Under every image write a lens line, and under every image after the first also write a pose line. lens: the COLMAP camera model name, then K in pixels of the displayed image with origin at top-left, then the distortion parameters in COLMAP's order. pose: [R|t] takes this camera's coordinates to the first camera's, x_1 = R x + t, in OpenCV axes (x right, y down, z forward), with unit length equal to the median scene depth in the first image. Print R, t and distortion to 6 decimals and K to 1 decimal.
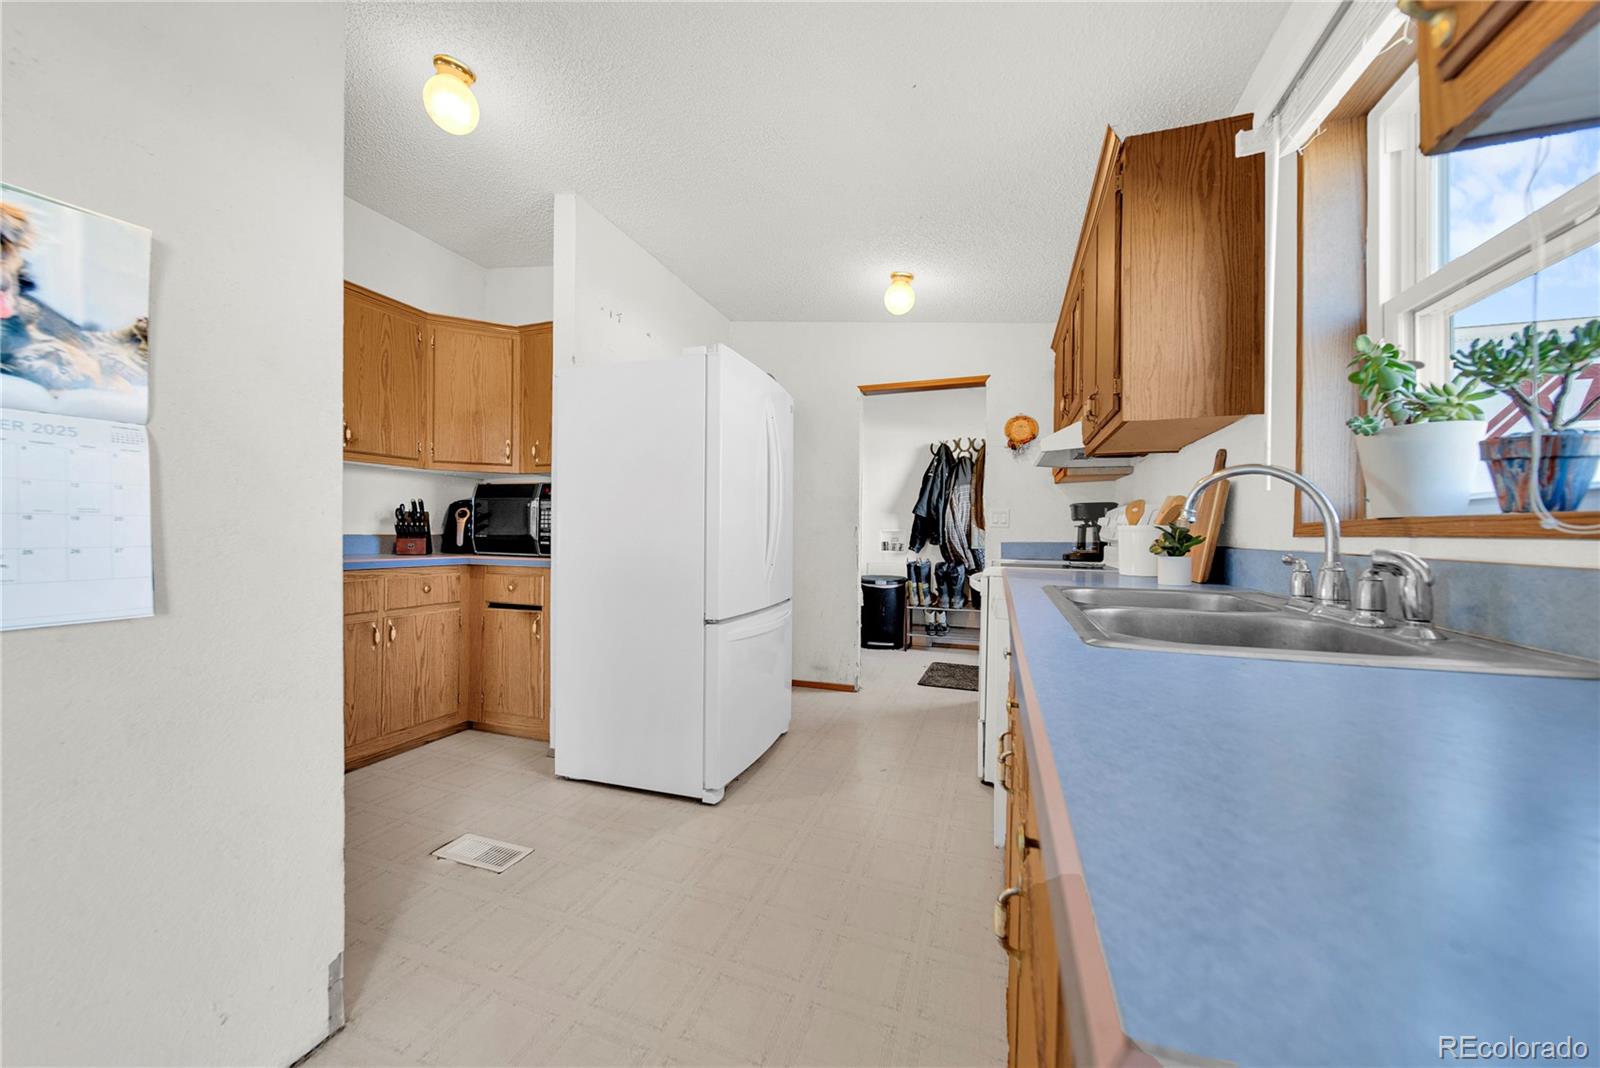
lens RADIAL K [[566.3, 0, 796.5], [0, 566.3, 536.8], [0, 0, 1]] dist [-0.000635, -0.000091]
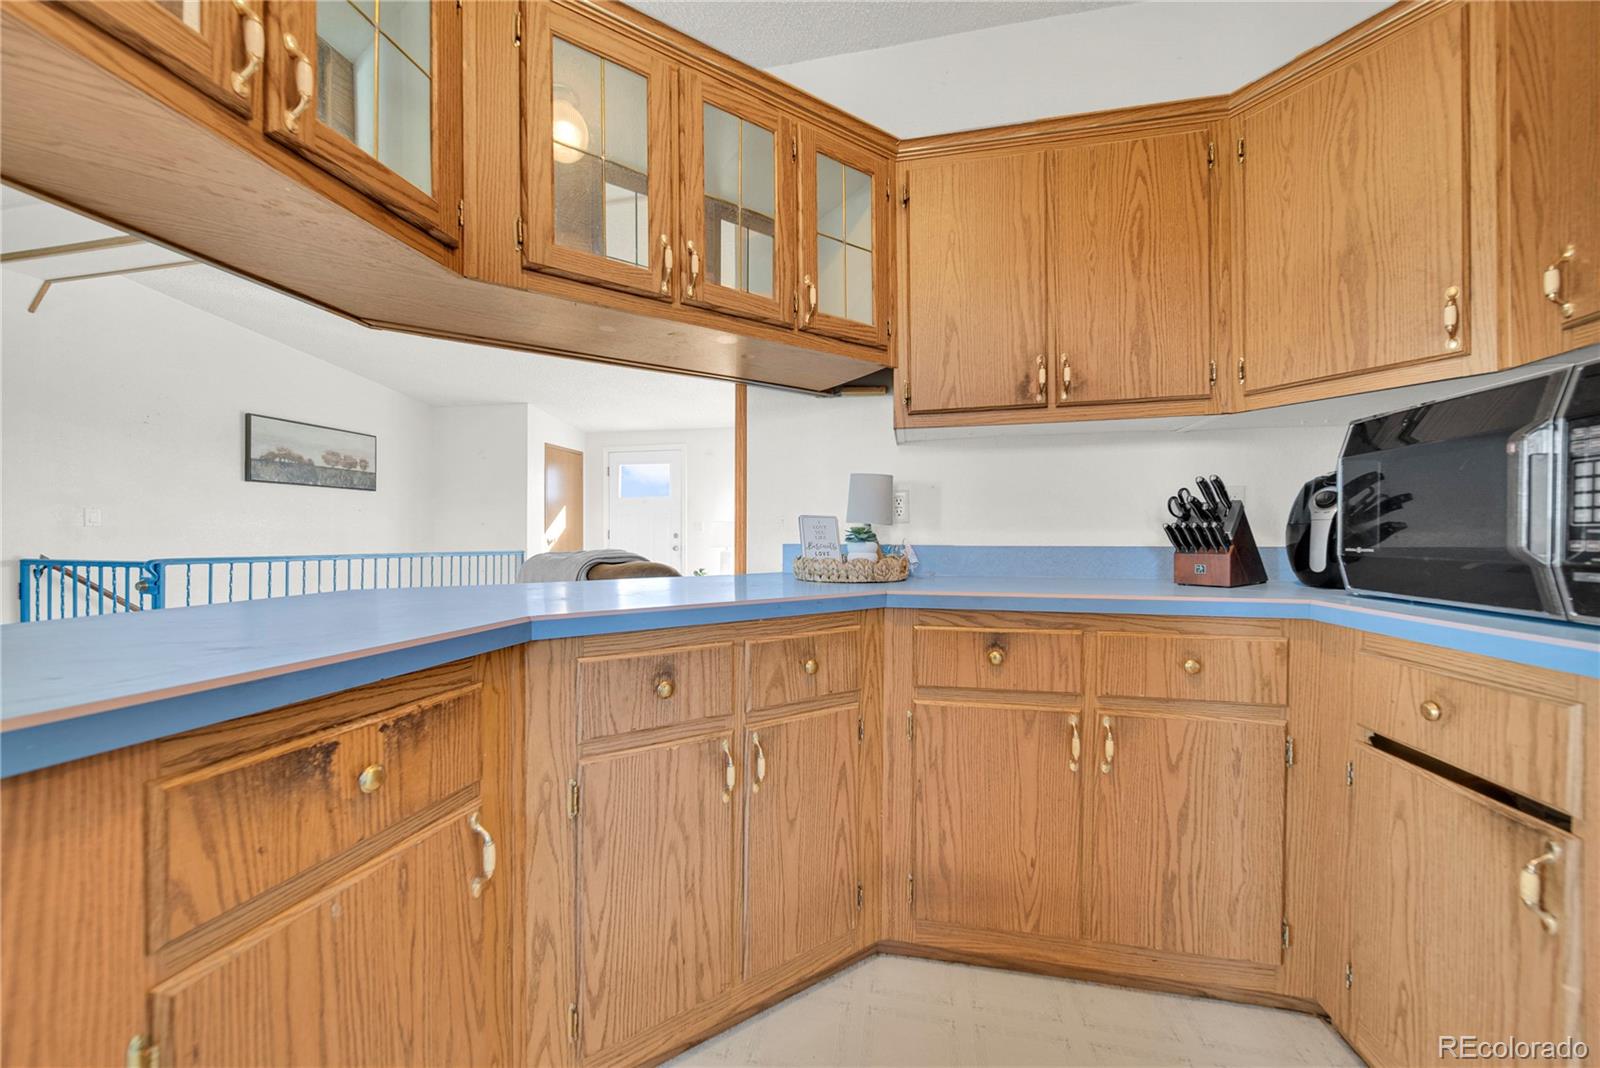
lens RADIAL K [[566.3, 0, 796.5], [0, 566.3, 536.8], [0, 0, 1]] dist [-0.000635, -0.000091]
pose [[0.132894, -0.009383, -0.991086, -0.274654], [-0.003566, 0.999944, -0.009945, -0.007147], [0.991124, 0.004856, 0.132853, 0.709937]]
